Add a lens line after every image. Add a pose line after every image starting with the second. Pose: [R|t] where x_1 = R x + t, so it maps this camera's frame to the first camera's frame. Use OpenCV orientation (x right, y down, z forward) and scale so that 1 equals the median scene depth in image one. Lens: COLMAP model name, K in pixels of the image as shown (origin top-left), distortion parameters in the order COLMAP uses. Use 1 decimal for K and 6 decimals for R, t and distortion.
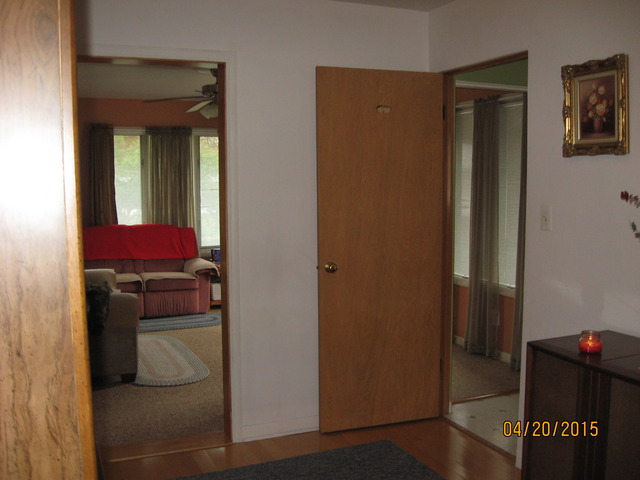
lens RADIAL K [[657.7, 0, 318.9], [0, 657.7, 241.5], [0, 0, 1]] dist [-0.109842, 0.000000]
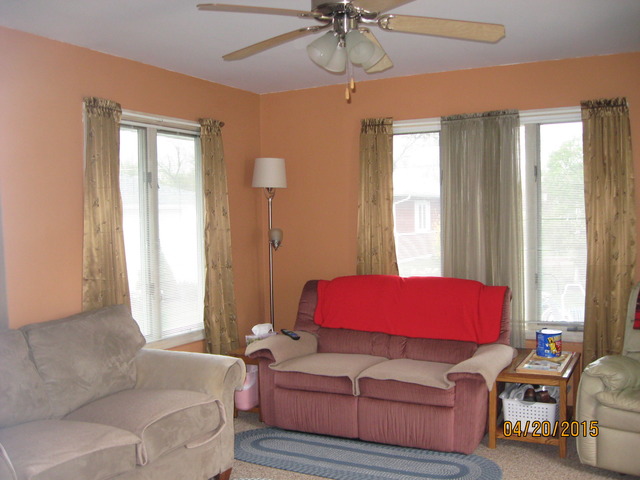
lens RADIAL K [[657.7, 0, 322.8], [0, 657.7, 240.3], [0, 0, 1]] dist [-0.109842, 0.000000]
pose [[0.622997, 0.014272, -0.782094, 0.146650], [-0.051328, 0.998425, -0.022667, -0.041623], [0.780538, 0.054265, 0.622748, 0.543472]]
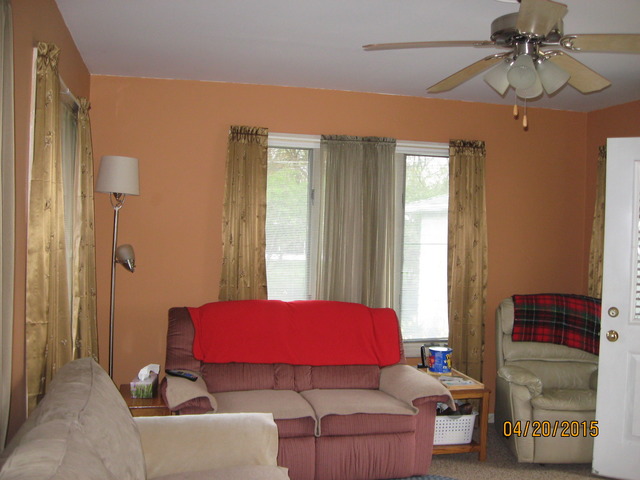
lens RADIAL K [[657.7, 0, 323.3], [0, 657.7, 240.2], [0, 0, 1]] dist [-0.109842, 0.000000]
pose [[0.982988, 0.028457, -0.181453, -0.154910], [-0.042488, 0.996359, -0.073911, -0.037229], [0.178690, 0.080363, 0.980618, 0.425832]]
